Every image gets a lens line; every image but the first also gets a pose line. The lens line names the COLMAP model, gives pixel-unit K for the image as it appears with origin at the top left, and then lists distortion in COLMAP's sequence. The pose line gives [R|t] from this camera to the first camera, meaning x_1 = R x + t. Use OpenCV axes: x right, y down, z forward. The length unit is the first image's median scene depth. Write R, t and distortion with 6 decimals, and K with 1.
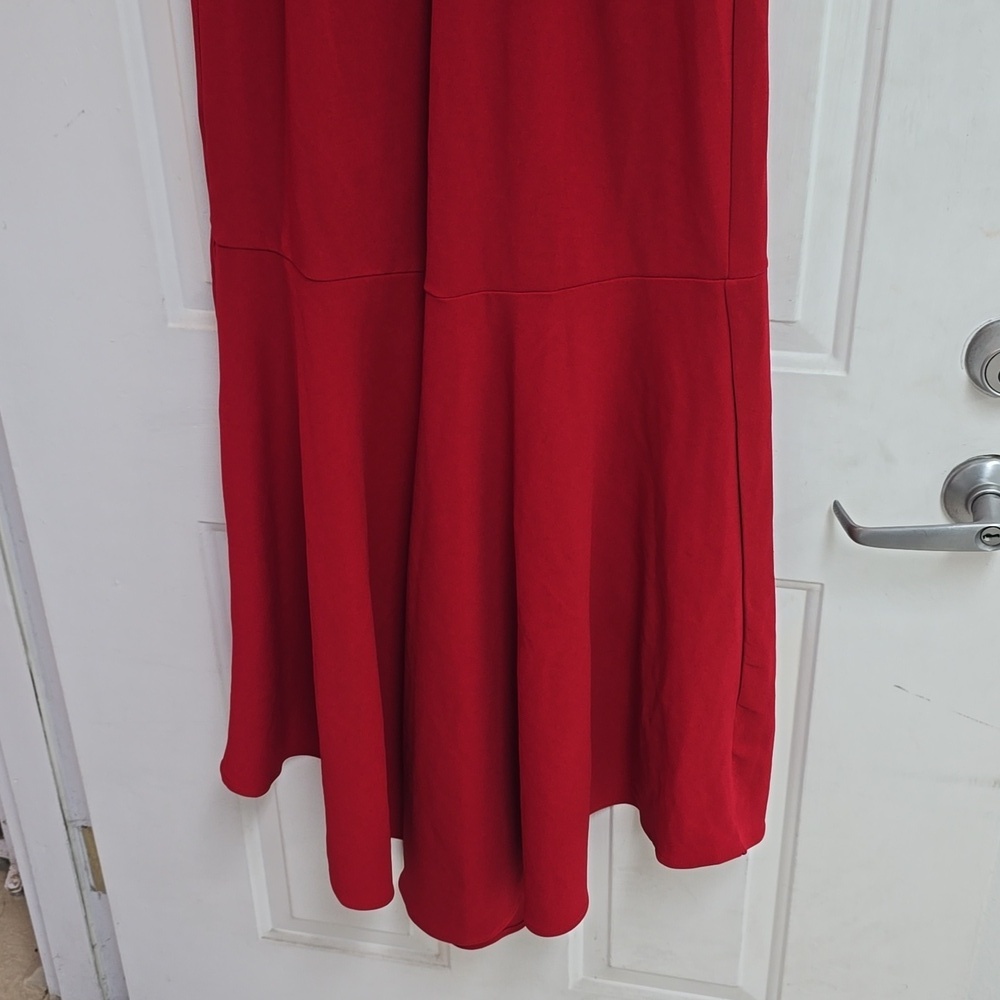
lens RADIAL K [[1362.8, 0, 500.7], [0, 1362.8, 484.3], [0, 0, 1]] dist [0.027098, 0.004281]
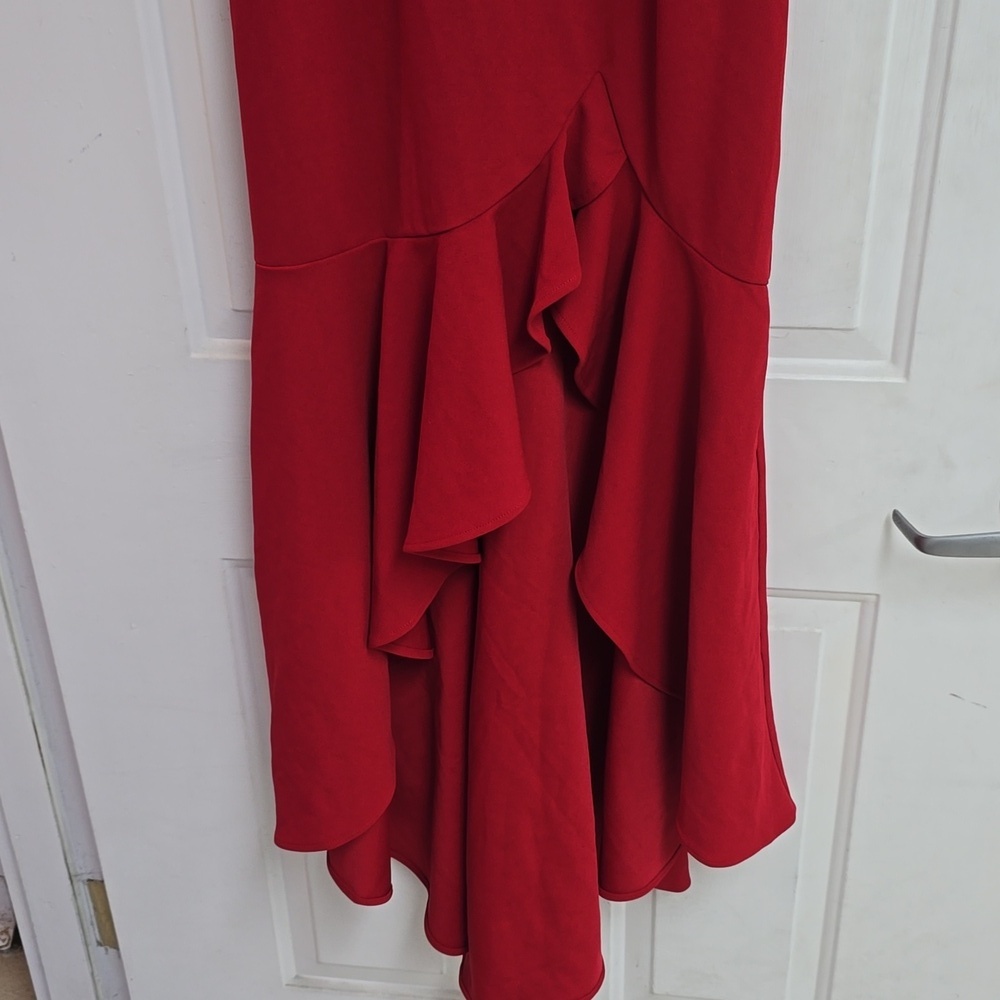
lens RADIAL K [[1362.8, 0, 500.7], [0, 1362.8, 484.3], [0, 0, 1]] dist [0.027098, 0.004281]
pose [[0.997413, -0.042872, 0.057699, -0.076865], [0.043203, 0.999056, -0.004507, -0.011781], [-0.057451, 0.006988, 0.998324, 0.032671]]
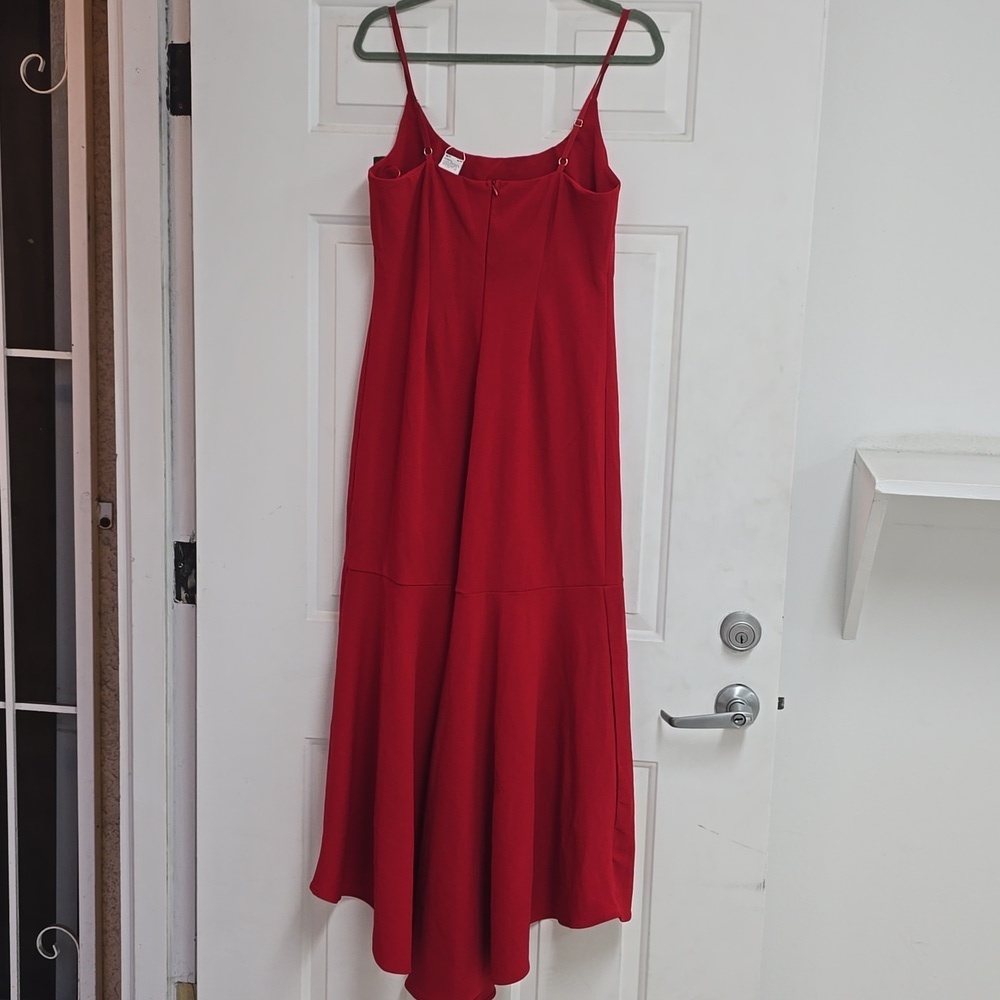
lens RADIAL K [[1151.0, 0, 500.0], [0, 1151.0, 500.0], [0, 0, 1]] dist [-0.005421, -0.025683]
pose [[0.993468, 0.036985, 0.107947, -0.139524], [0.004660, 0.932076, -0.362234, 0.269212], [-0.114012, 0.360371, 0.925815, -0.486488]]
